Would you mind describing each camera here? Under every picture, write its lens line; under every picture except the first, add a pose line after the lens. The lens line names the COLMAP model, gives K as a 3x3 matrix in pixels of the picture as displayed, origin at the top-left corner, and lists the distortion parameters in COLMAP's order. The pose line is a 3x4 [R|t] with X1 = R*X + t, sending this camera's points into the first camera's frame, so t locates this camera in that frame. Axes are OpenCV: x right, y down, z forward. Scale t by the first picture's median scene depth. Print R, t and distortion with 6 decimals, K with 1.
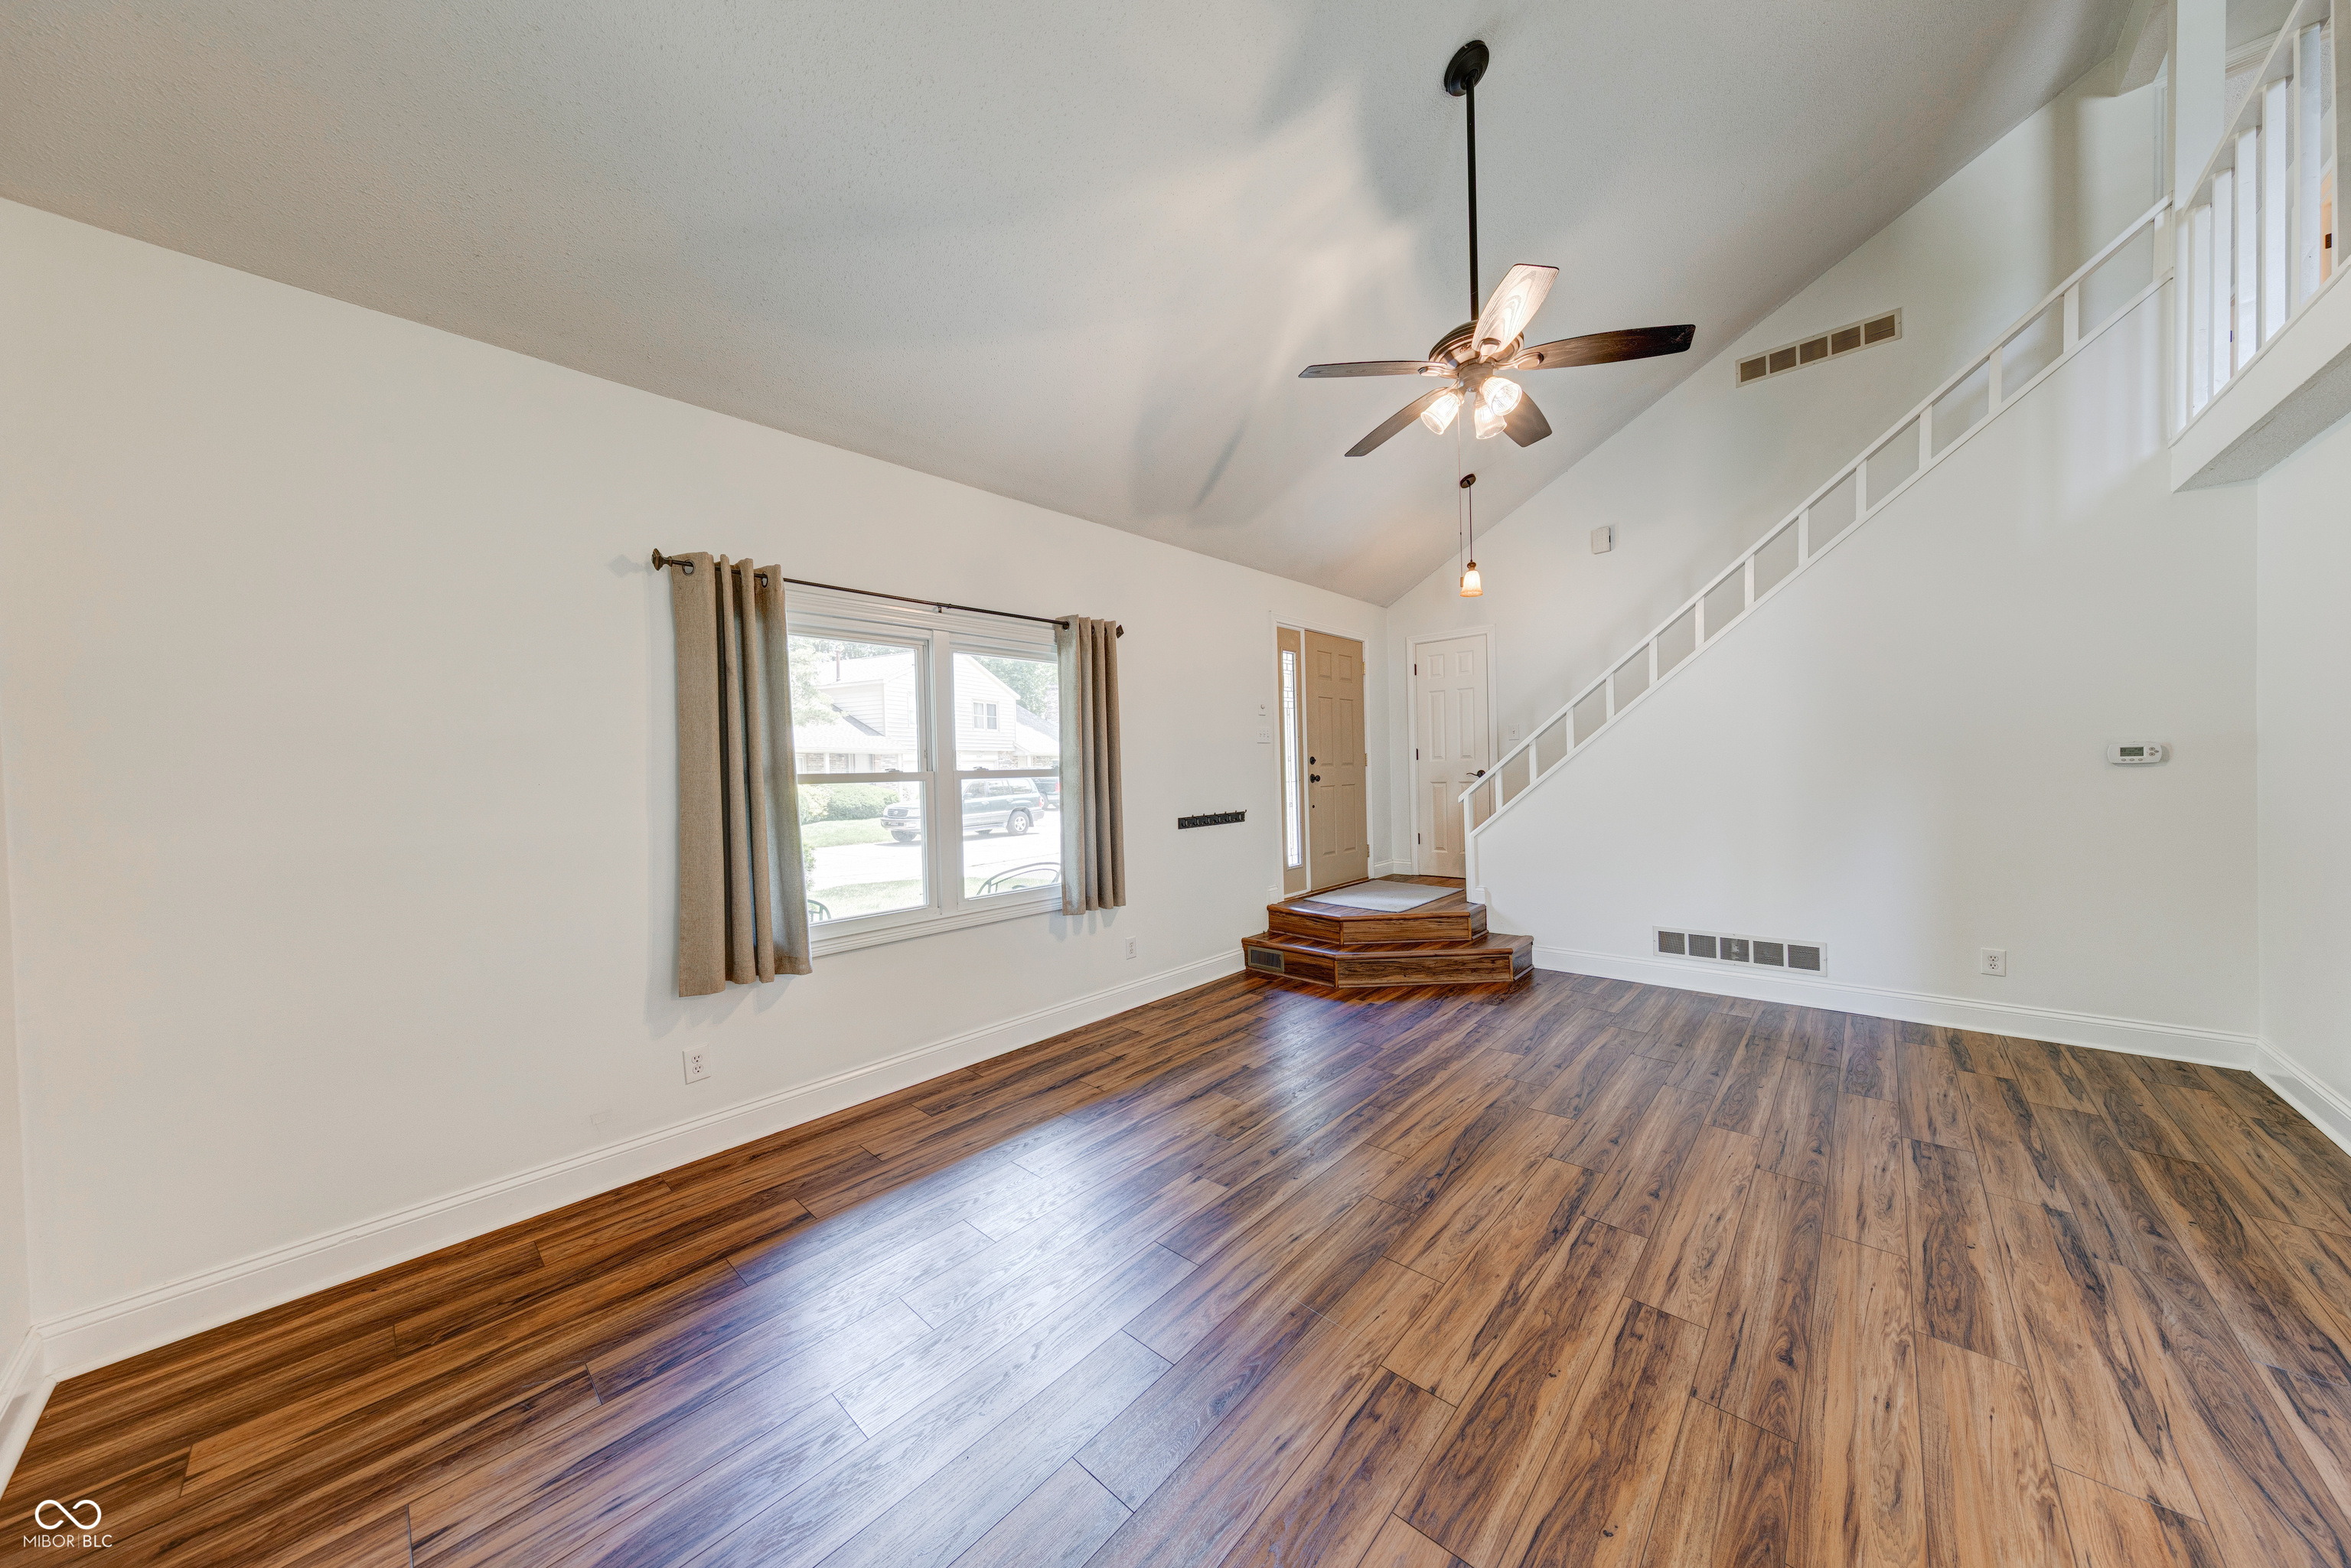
lens RADIAL K [[746.4, 0, 1189.9], [0, 746.4, 786.2], [0, 0, 1]] dist [0.007198, -0.000086]
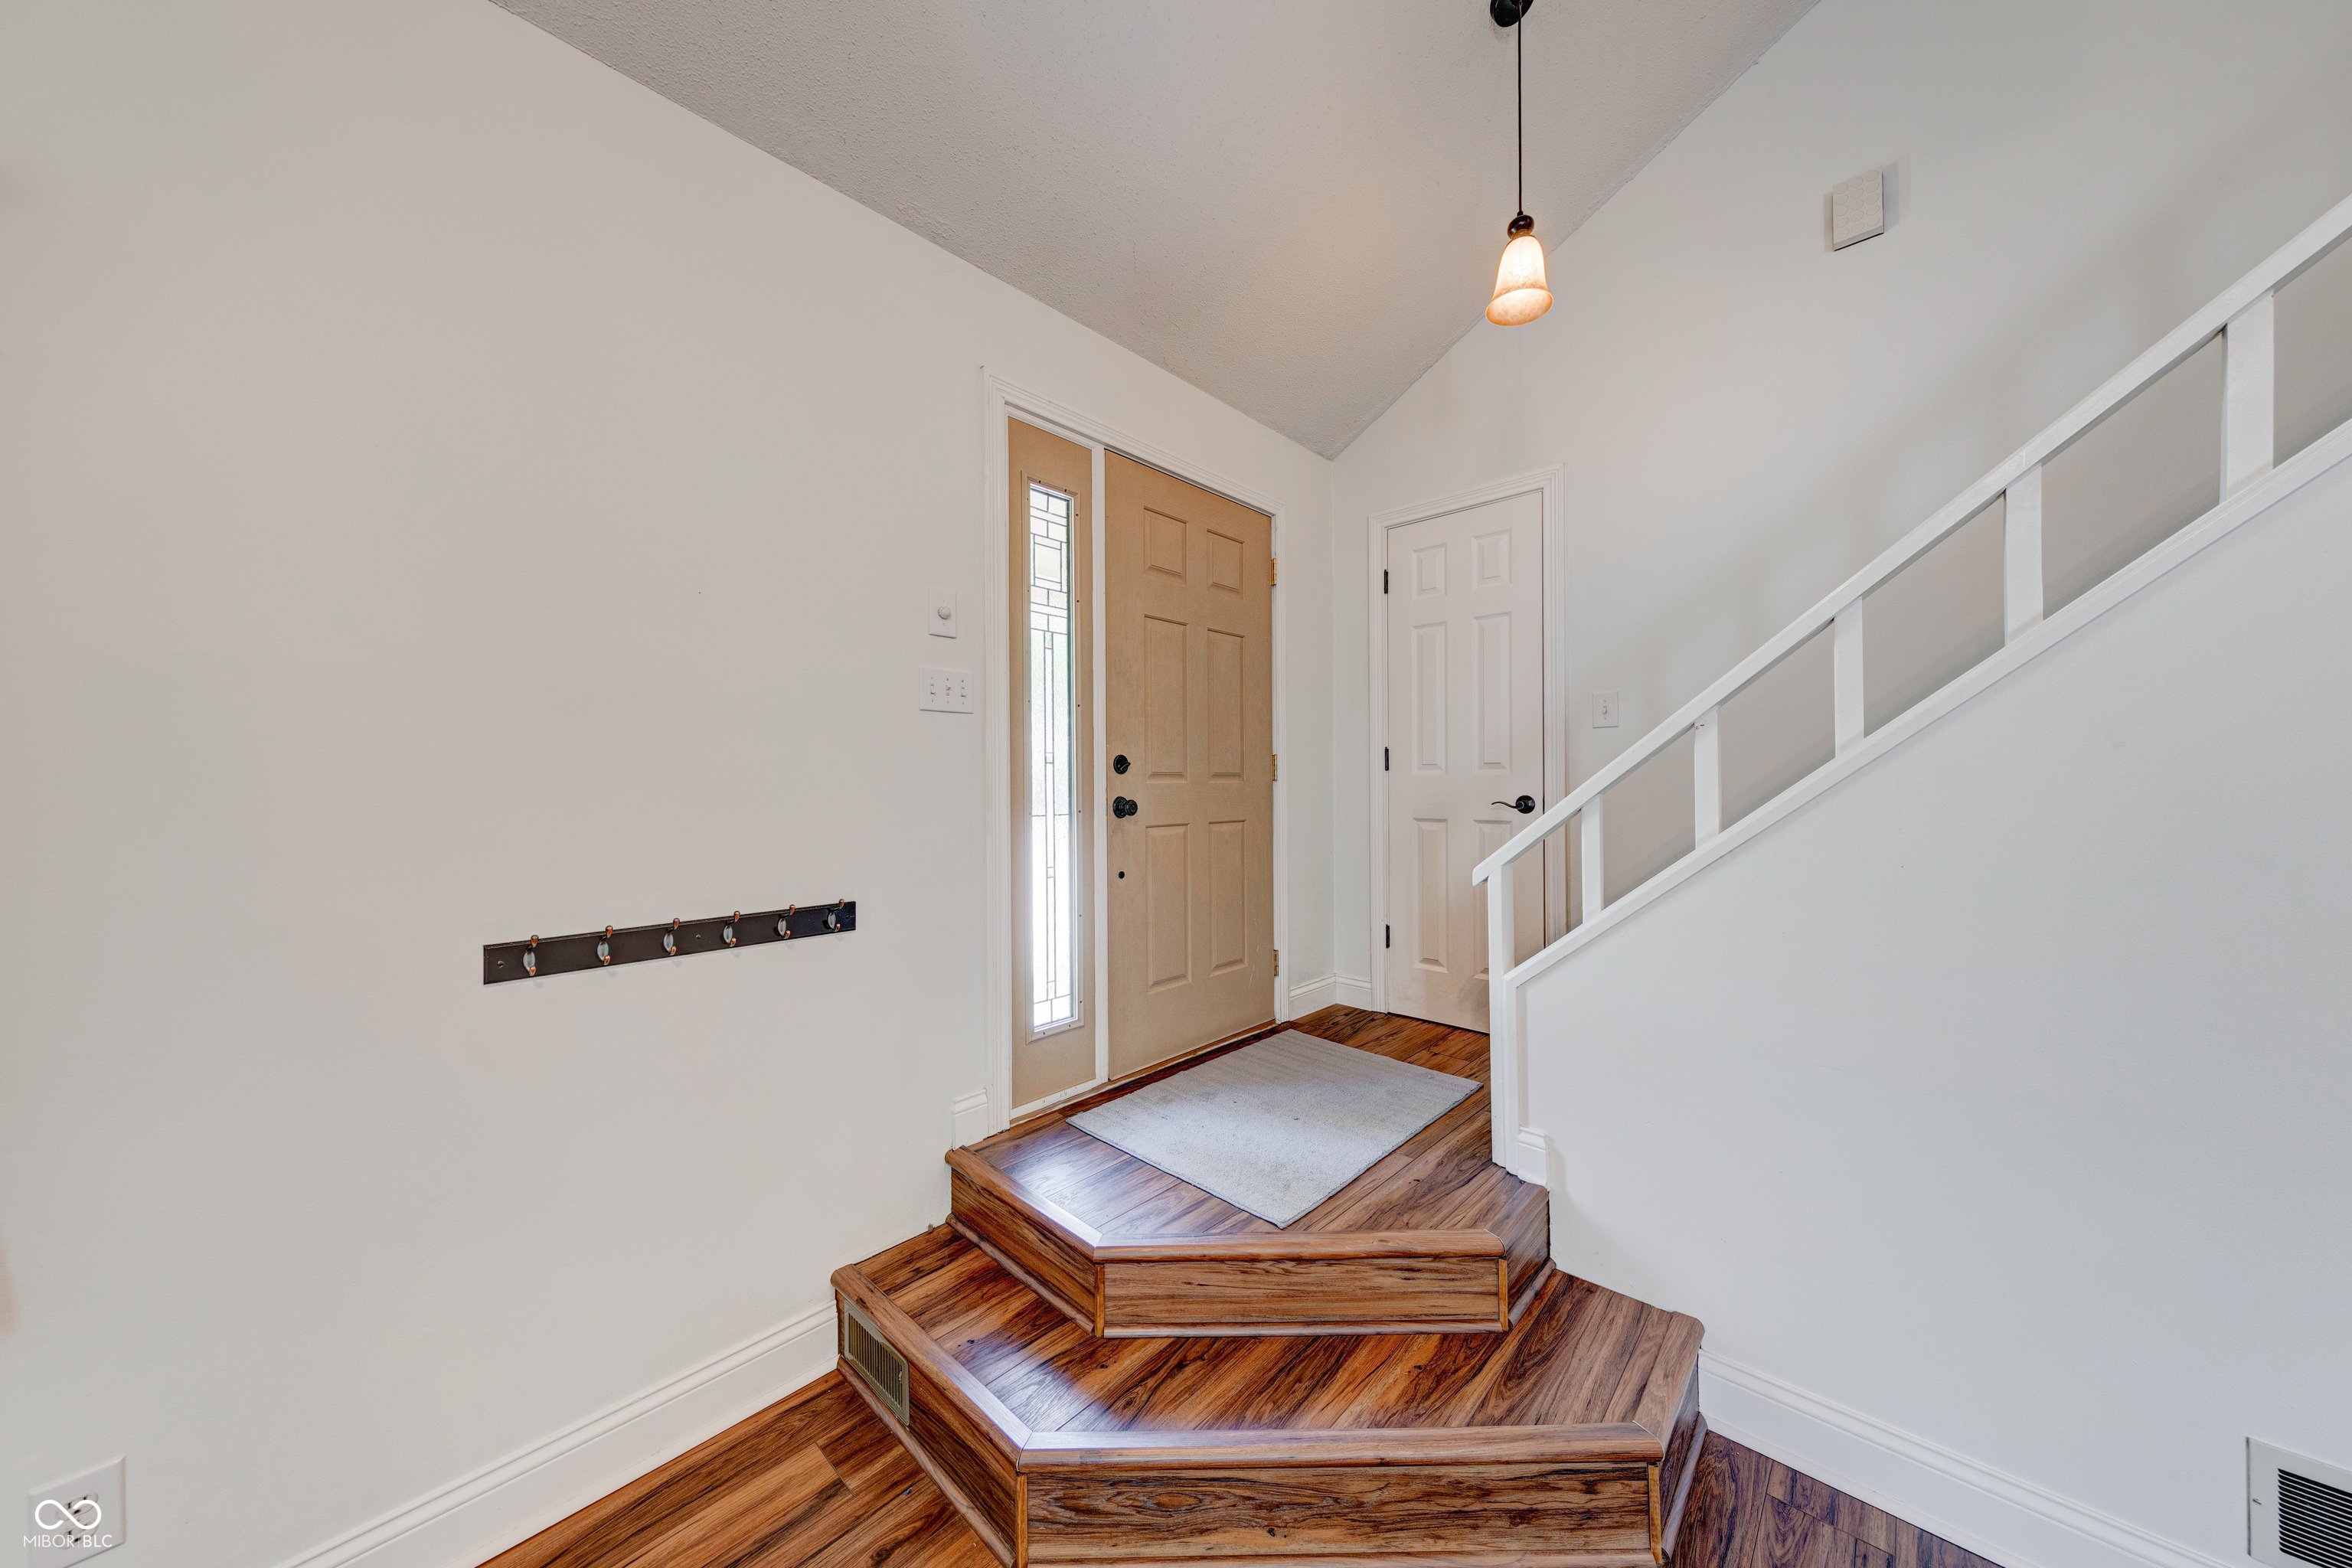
lens RADIAL K [[788.7, 0, 1164.9], [0, 788.7, 782.4], [0, 0, 1]] dist [0.005441, -0.000117]
pose [[0.999280, 0.022665, -0.030425, 0.293539], [-0.023318, 0.999502, -0.021277, -0.022589], [0.029928, 0.021971, 0.999311, 0.815032]]
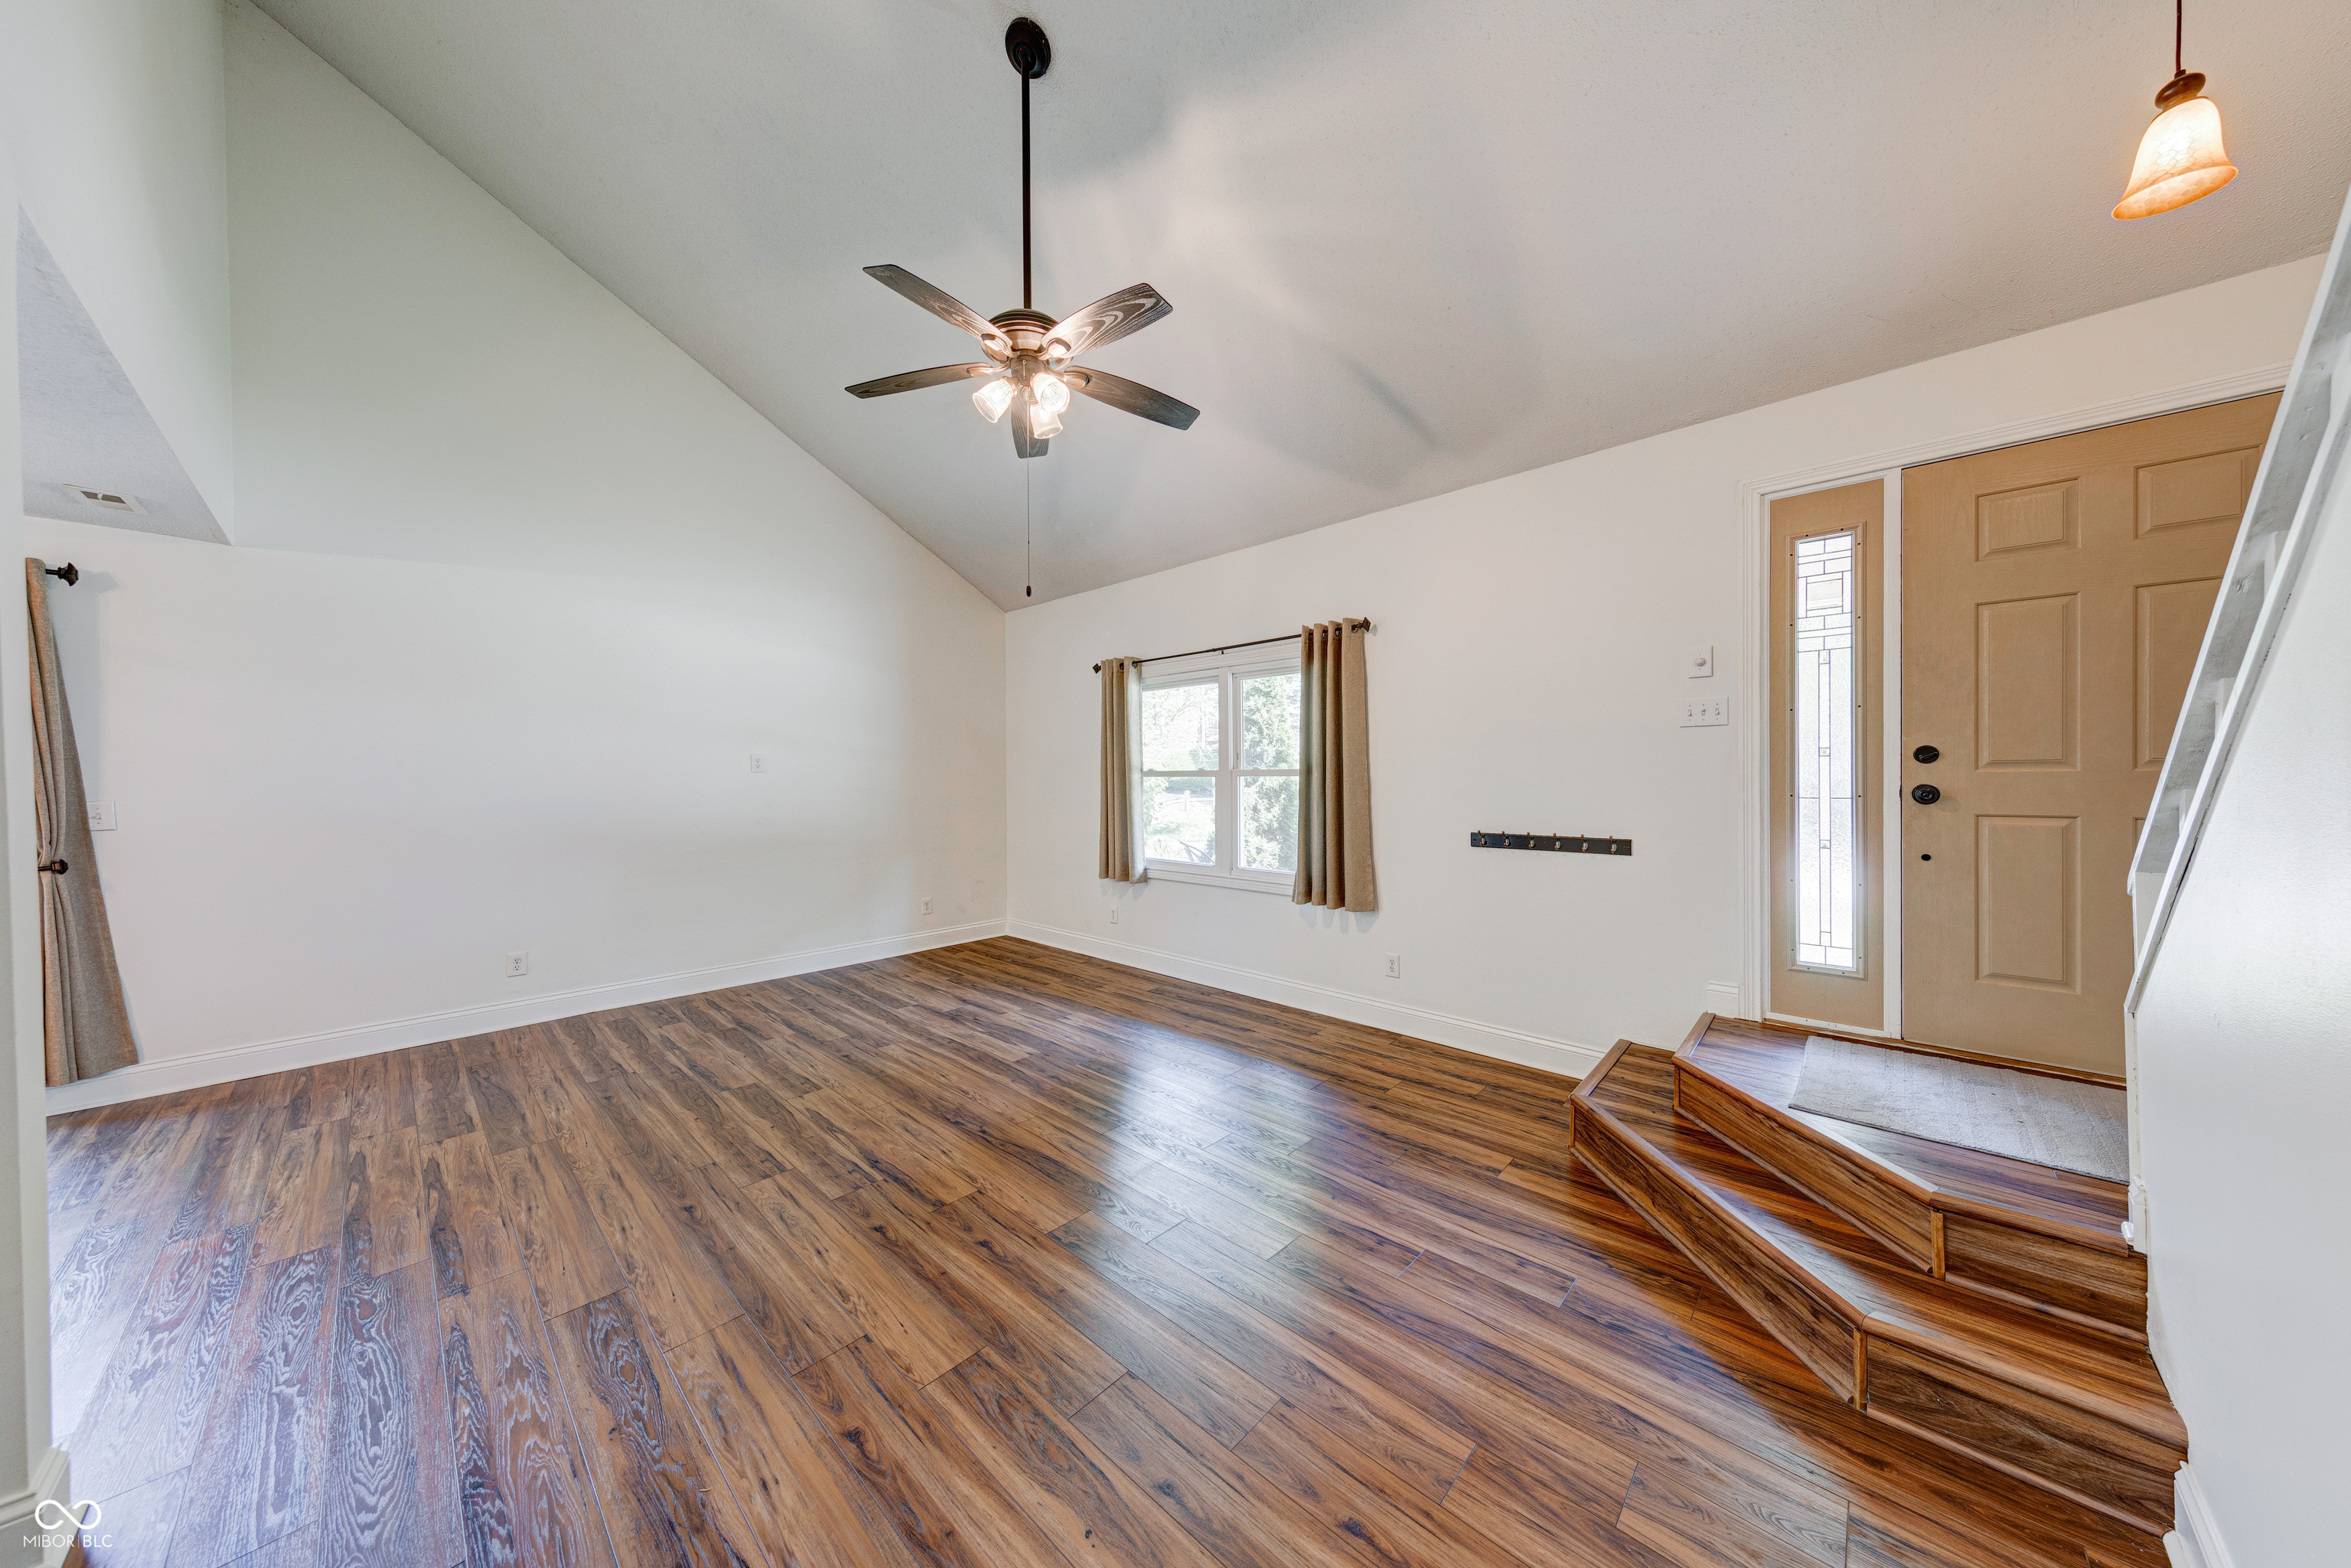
lens RADIAL K [[754.0, 0, 1172.1], [0, 754.0, 787.2], [0, 0, 1]] dist [0.009370, -0.000128]
pose [[-0.018143, 0.043306, -0.998897, 0.910913], [-0.014156, 0.998950, 0.043565, -0.041005], [0.999735, 0.014930, -0.017511, 0.808757]]
